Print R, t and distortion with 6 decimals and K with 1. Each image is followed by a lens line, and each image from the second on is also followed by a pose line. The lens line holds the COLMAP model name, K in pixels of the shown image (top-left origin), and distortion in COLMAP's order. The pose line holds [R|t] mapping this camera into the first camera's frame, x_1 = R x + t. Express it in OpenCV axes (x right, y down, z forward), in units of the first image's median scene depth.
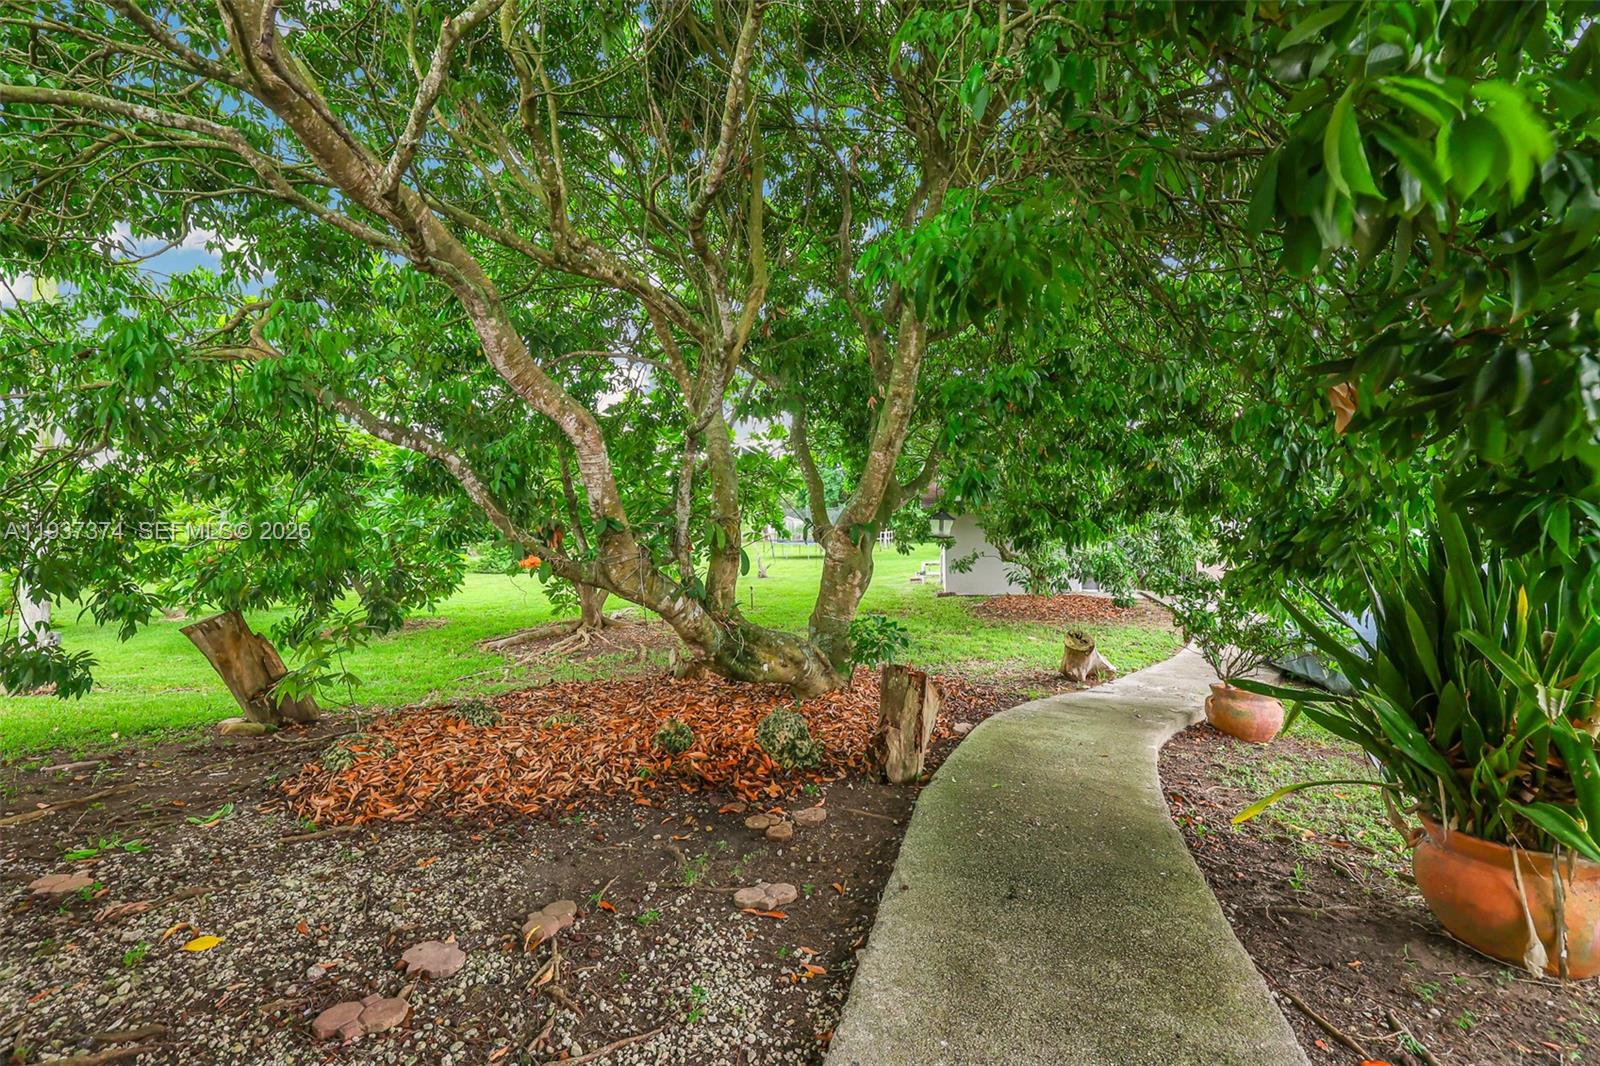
lens RADIAL K [[685.6, 0, 798.6], [0, 685.6, 529.1], [0, 0, 1]] dist [0.006807, -0.000044]
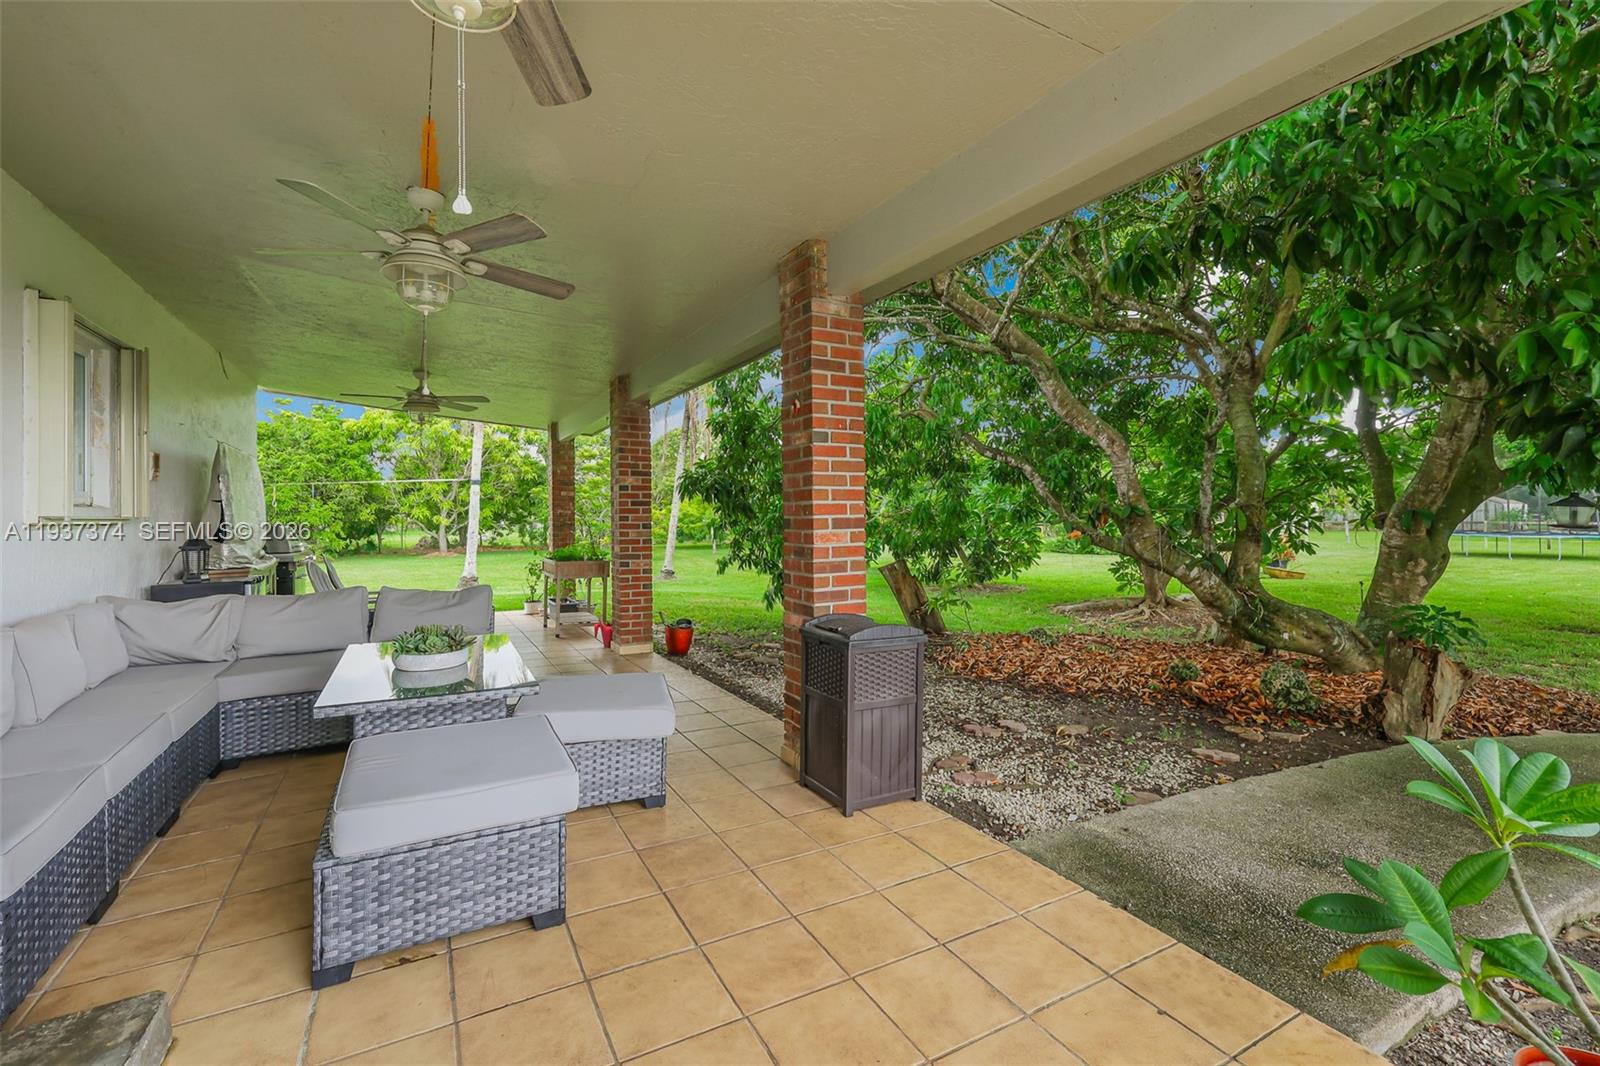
lens RADIAL K [[685.6, 0, 768.7], [0, 685.6, 505.1], [0, 0, 1]] dist [0.006807, -0.000044]
pose [[0.670320, 0.003807, -0.742062, 0.220228], [-0.010277, 0.999939, -0.004153, -0.002757], [0.742001, 0.010410, 0.670318, -0.403939]]
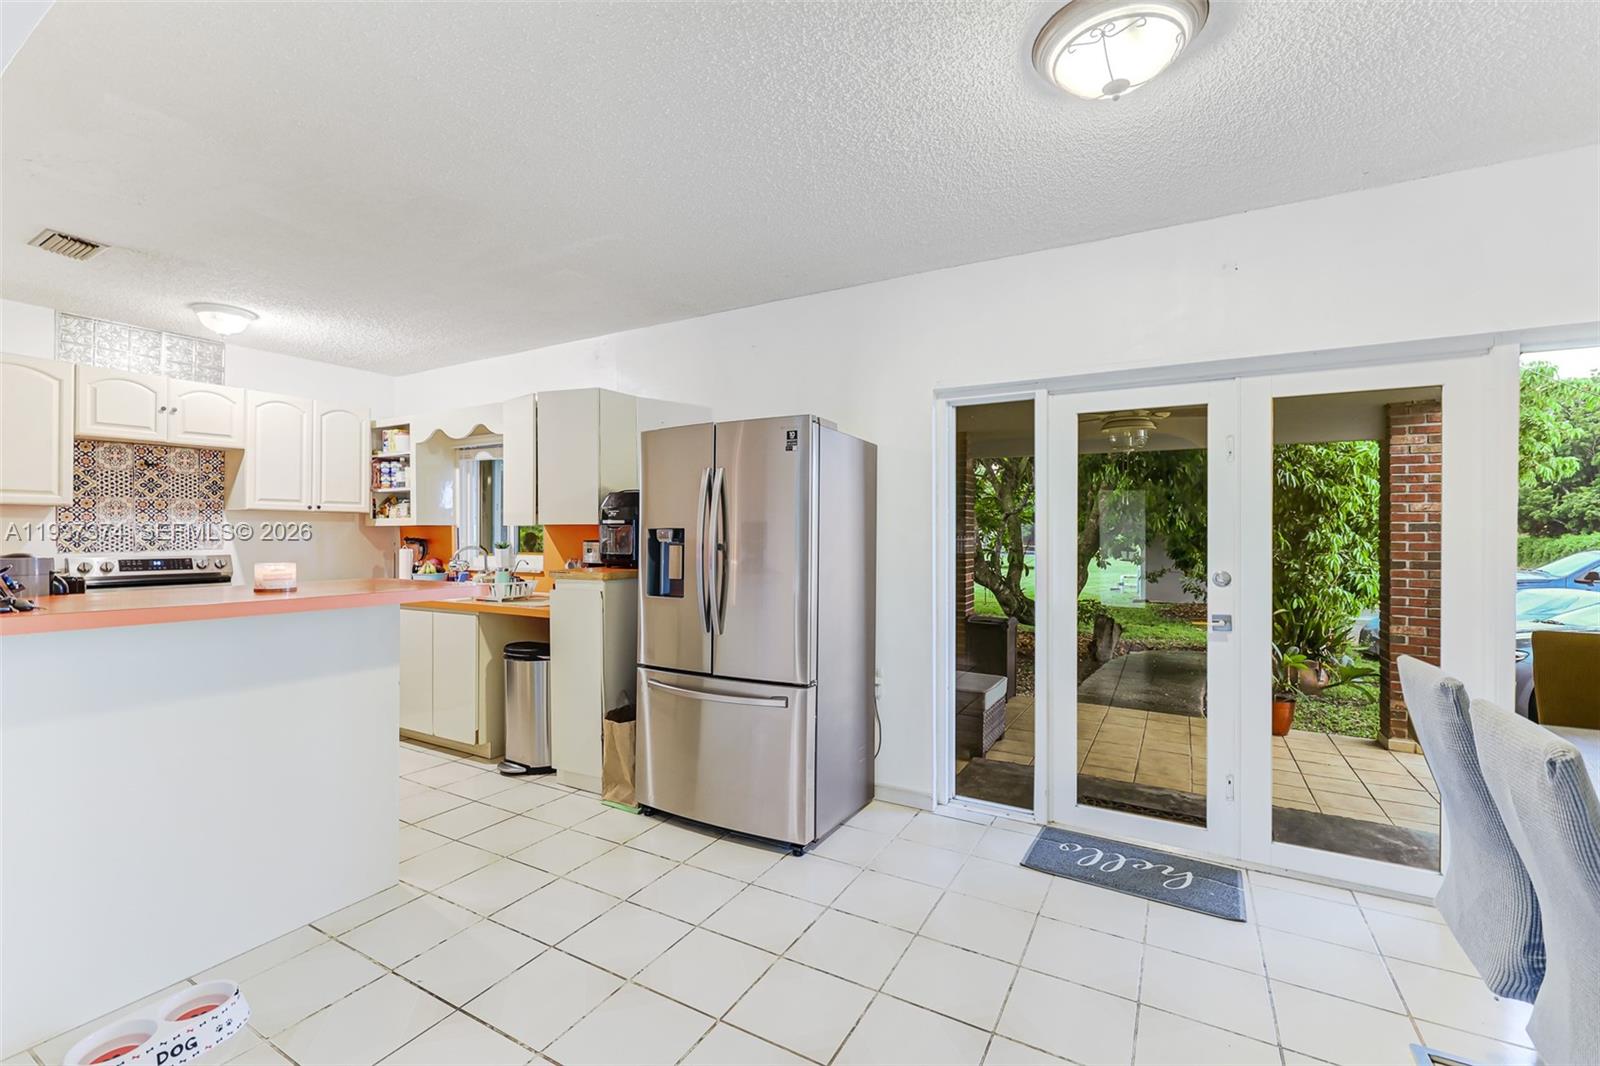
lens RADIAL K [[685.6, 0, 804.1], [0, 685.6, 540.2], [0, 0, 1]] dist [0.006807, -0.000044]
pose [[0.965909, 0.020925, -0.258033, -0.203111], [-0.019193, 0.999773, 0.009231, -0.056704], [0.258168, -0.003964, 0.966092, -1.304957]]
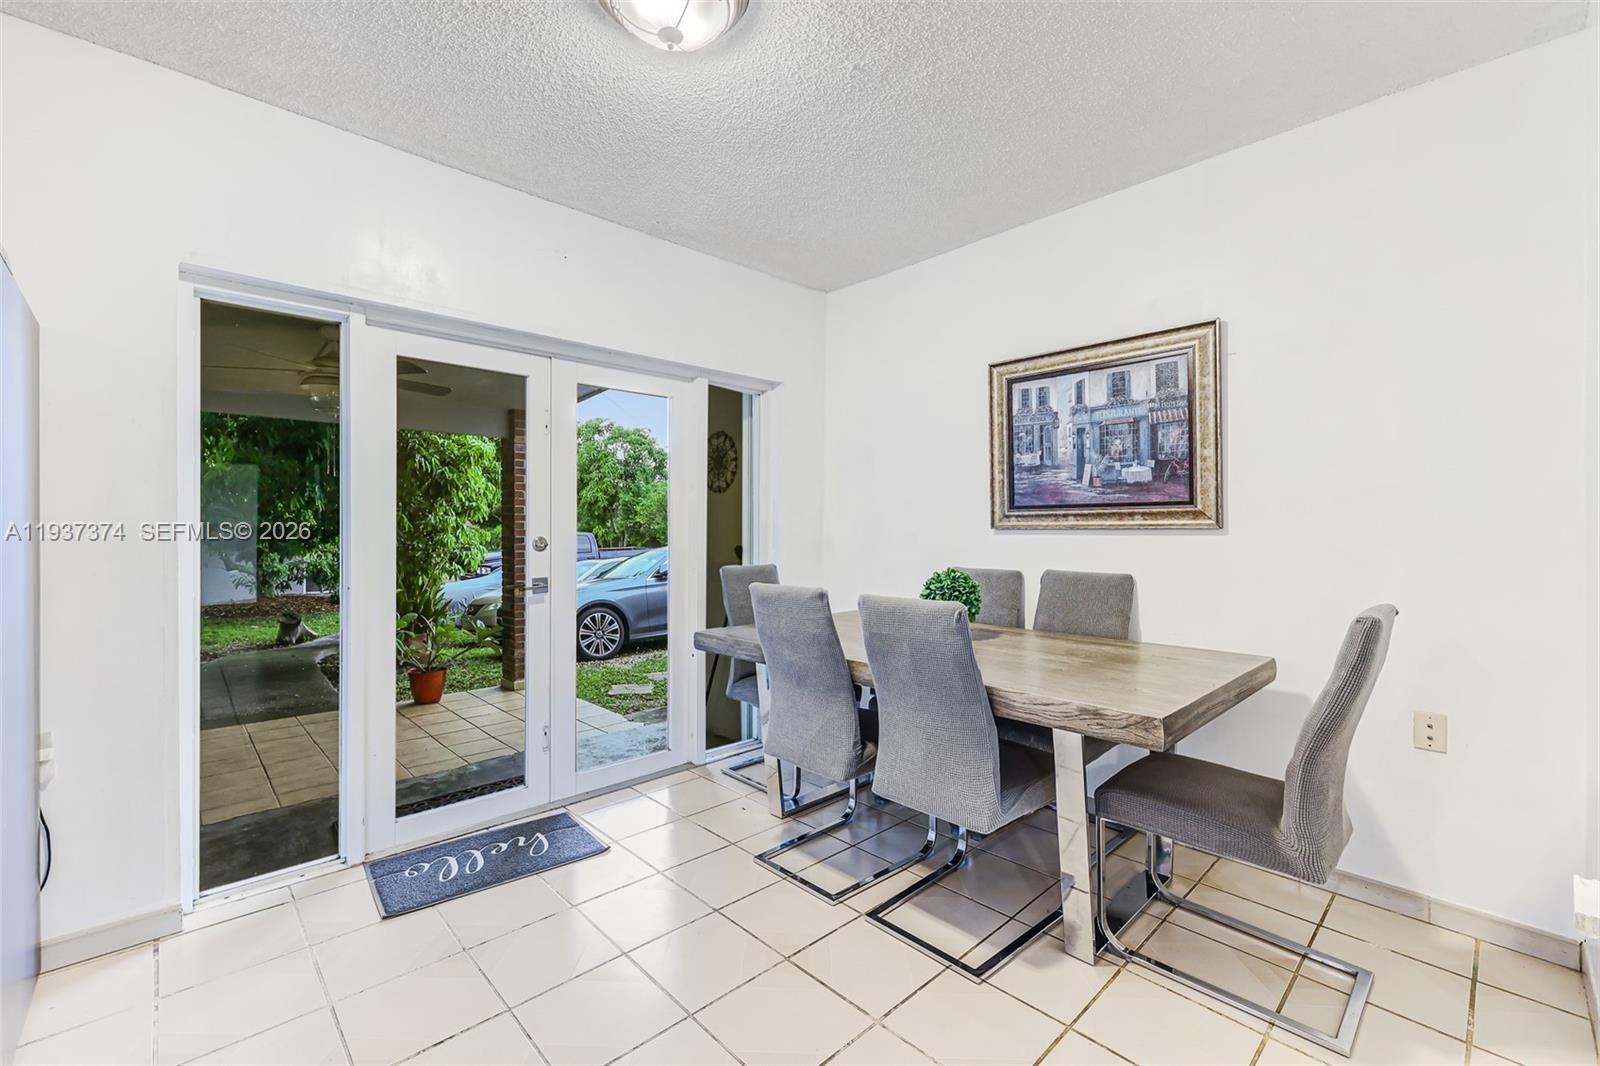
lens RADIAL K [[685.6, 0, 762.0], [0, 685.6, 525.0], [0, 0, 1]] dist [0.006807, -0.000044]
pose [[0.575805, 0.017356, 0.817403, -0.384739], [-0.004044, 0.999823, -0.018381, -0.033164], [-0.817577, 0.007278, 0.575773, -1.173407]]
